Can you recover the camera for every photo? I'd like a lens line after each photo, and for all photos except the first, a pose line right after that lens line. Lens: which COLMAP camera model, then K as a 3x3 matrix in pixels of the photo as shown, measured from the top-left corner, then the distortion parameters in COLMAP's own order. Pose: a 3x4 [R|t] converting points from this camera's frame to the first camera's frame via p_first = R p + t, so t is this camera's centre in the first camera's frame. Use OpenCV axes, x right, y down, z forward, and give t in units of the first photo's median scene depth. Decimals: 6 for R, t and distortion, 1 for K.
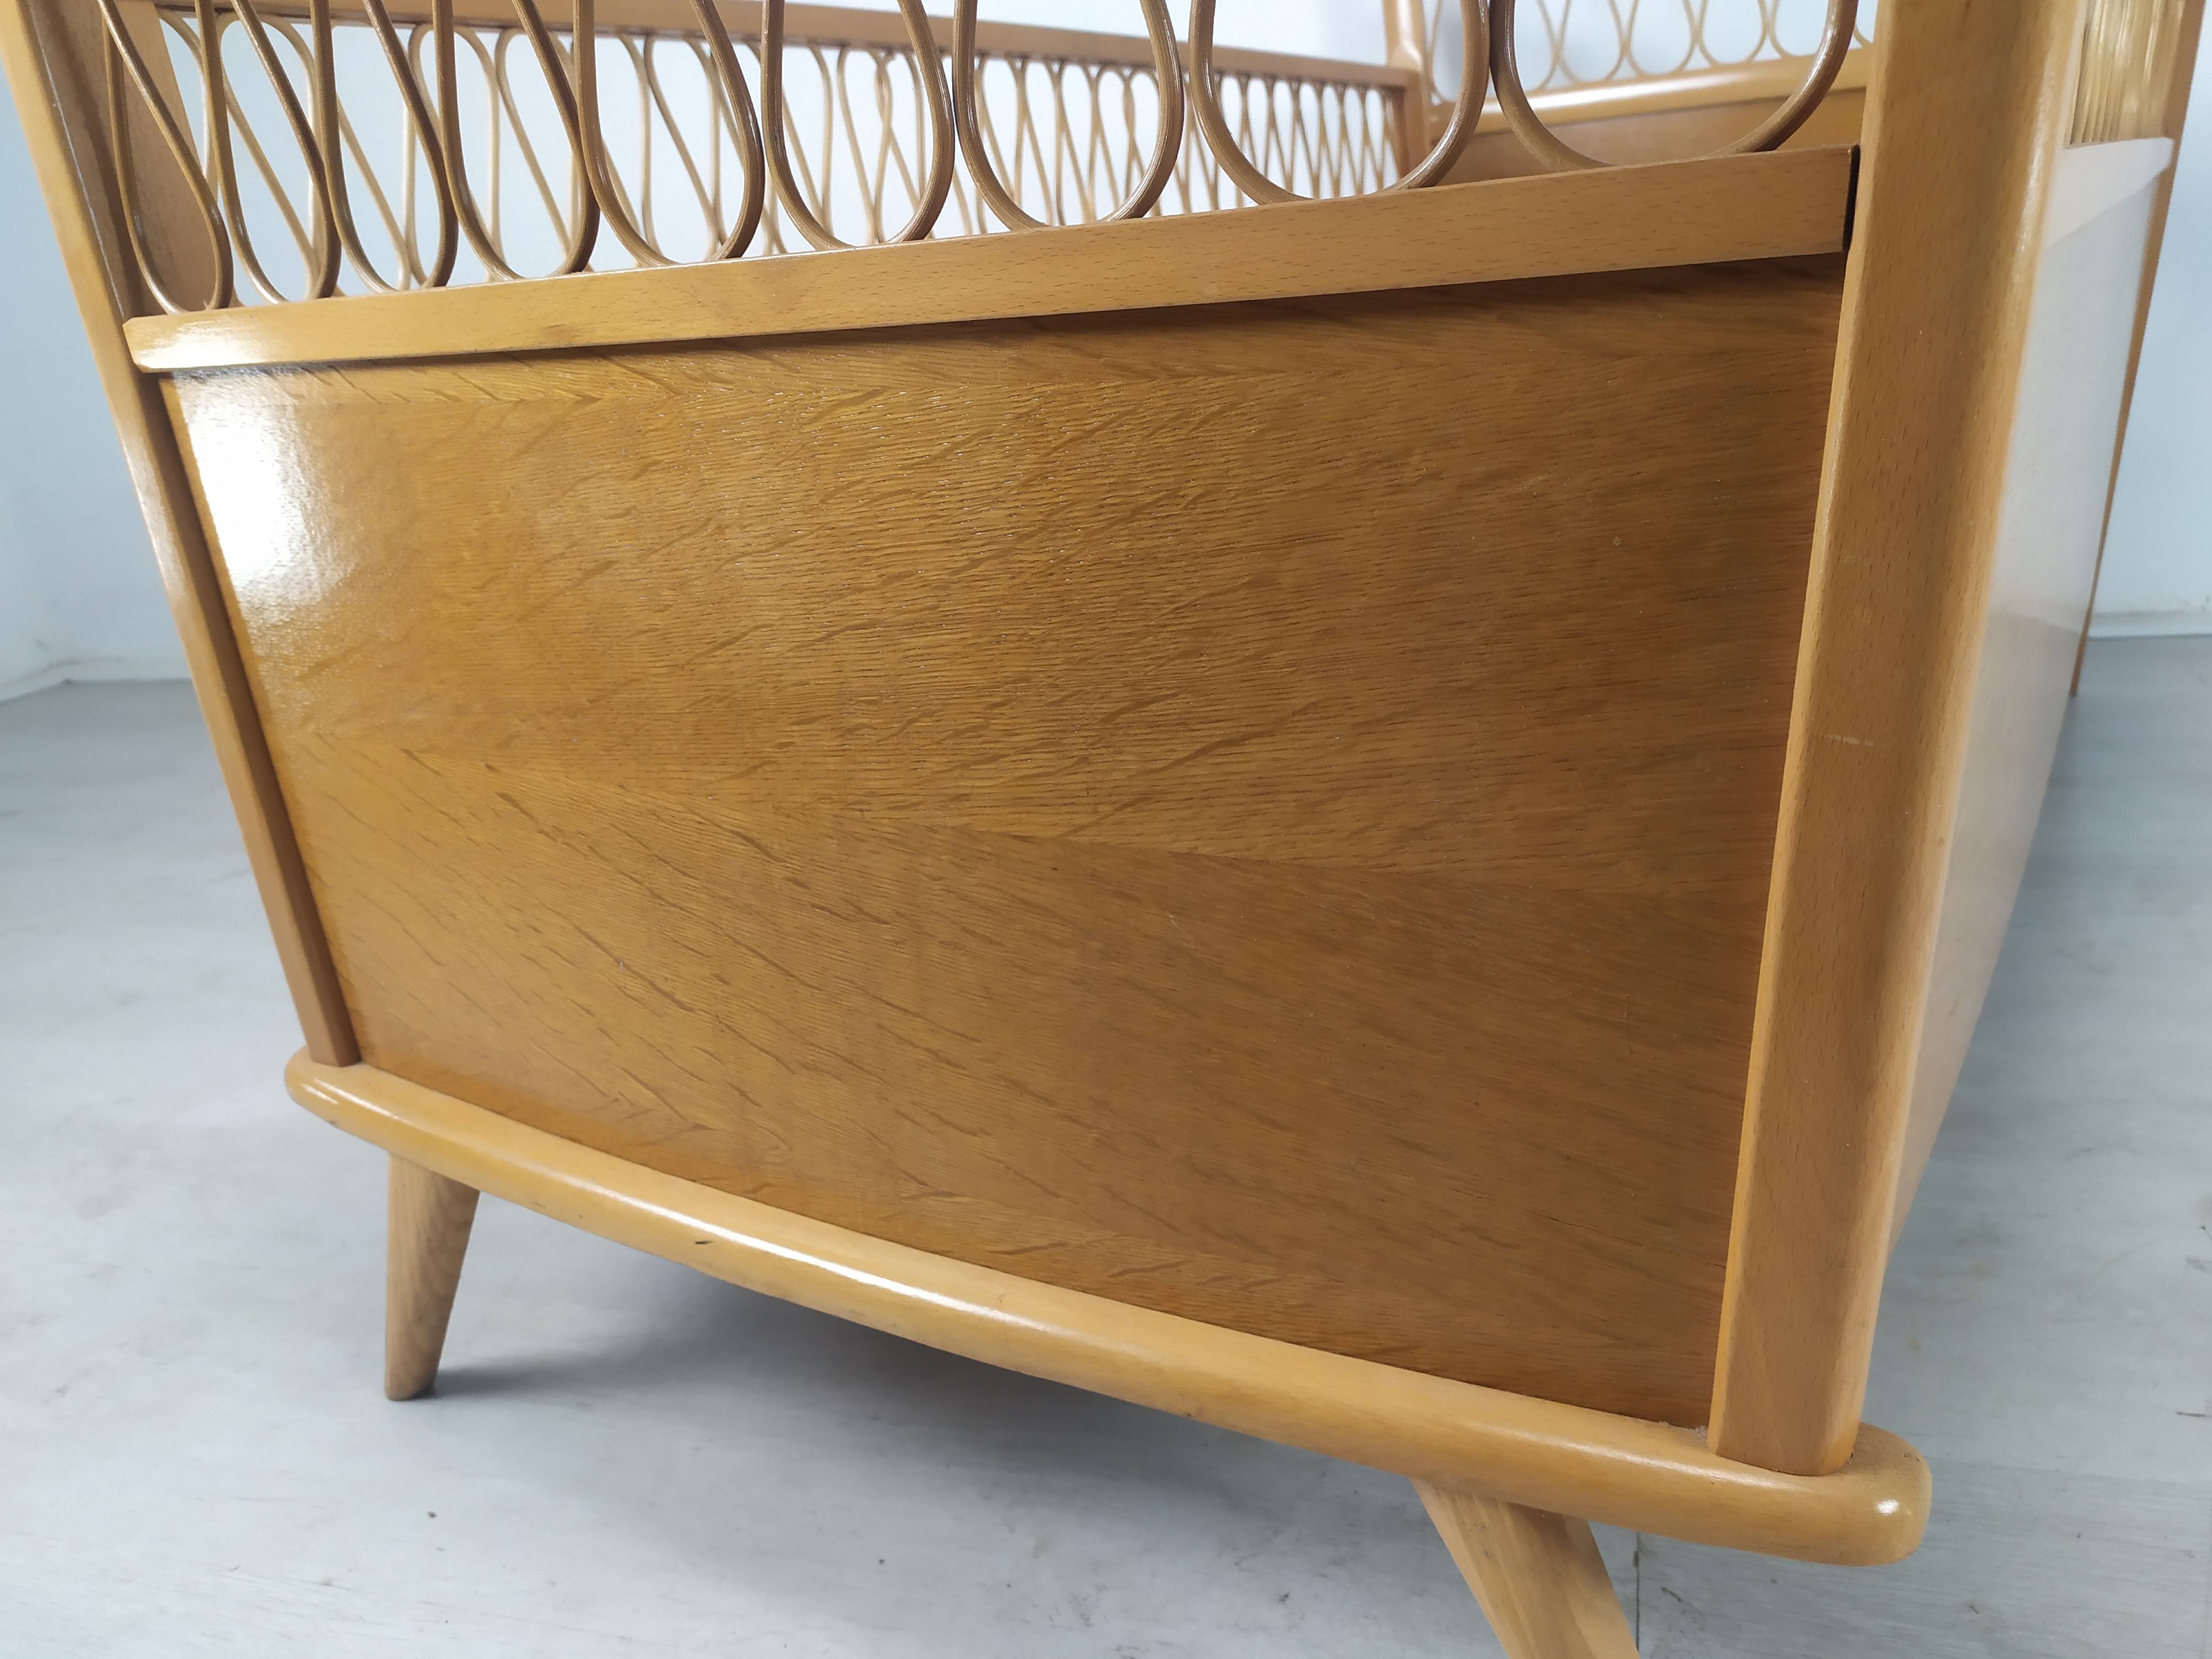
lens RADIAL K [[1614.7, 0, 1116.3], [0, 1614.7, 833.6], [0, 0, 1]] dist [0.029973, -0.046495]
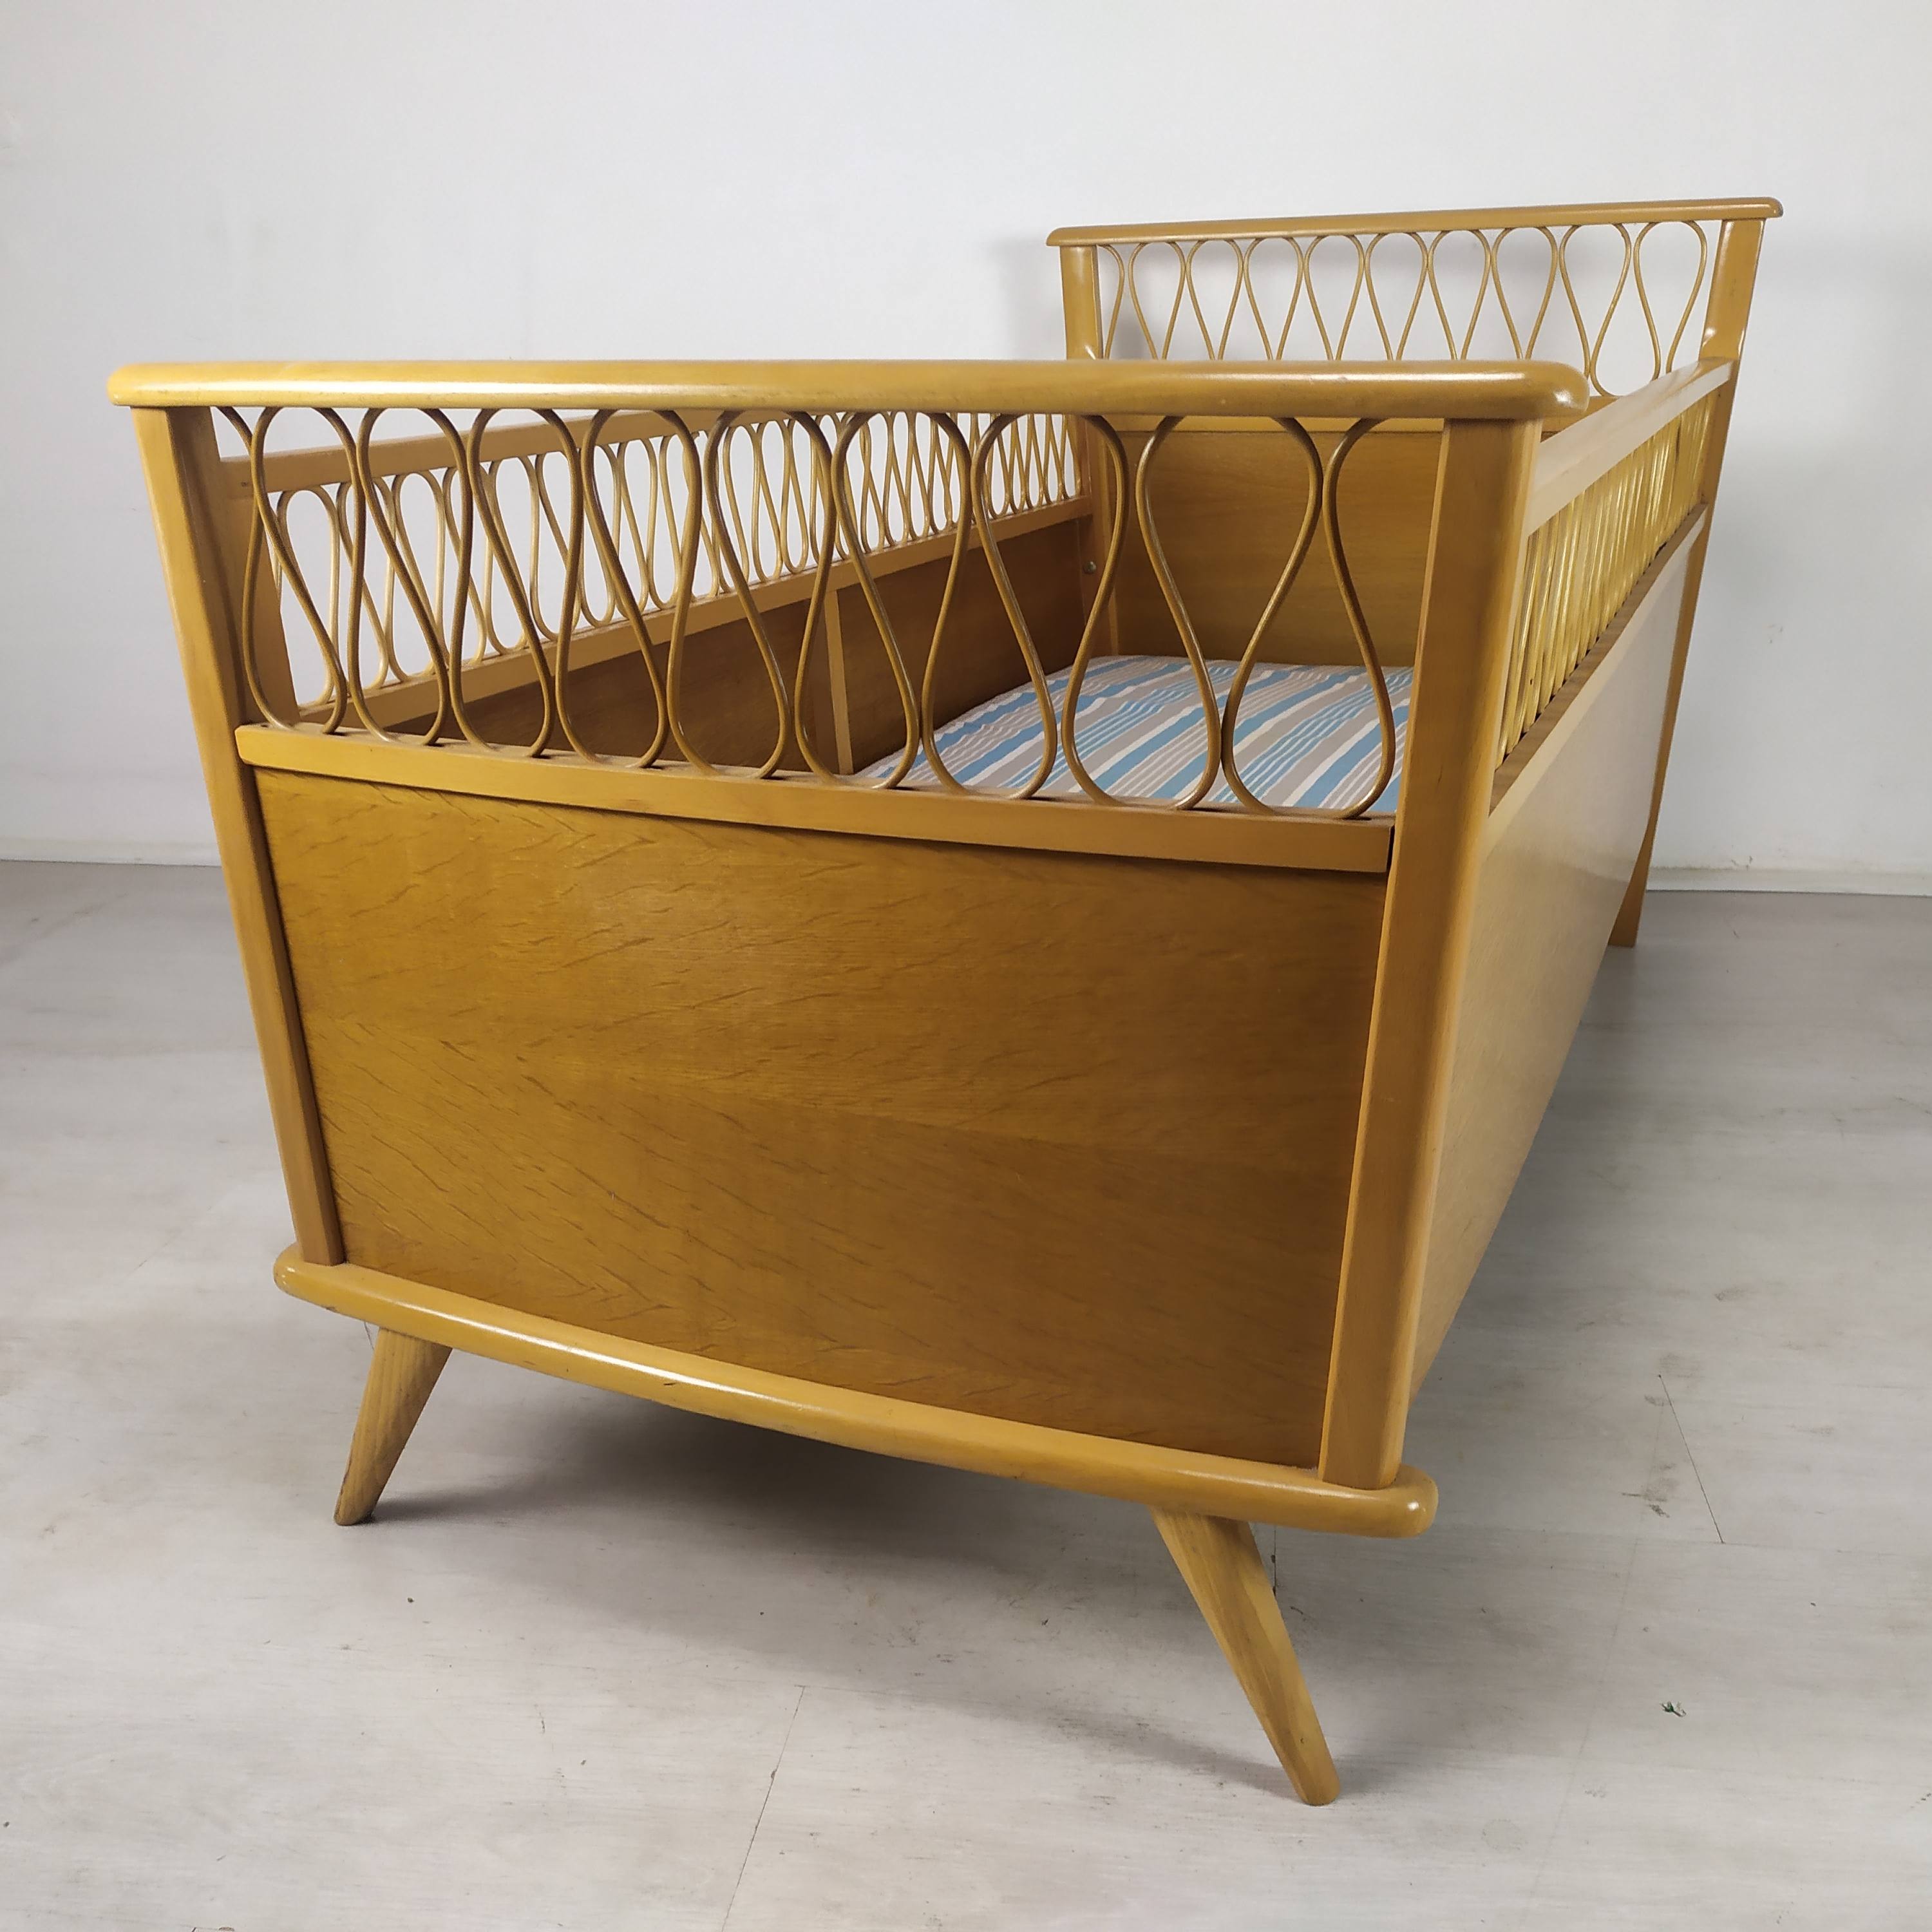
lens RADIAL K [[1828.5, 0, 958.1], [0, 1828.5, 973.5], [0, 0, 1]] dist [0.025828, 0.000000]
pose [[0.989474, 0.020345, 0.143270, -0.274465], [-0.018396, 0.999719, -0.014917, -0.116312], [-0.143534, 0.012125, 0.989571, -0.792575]]
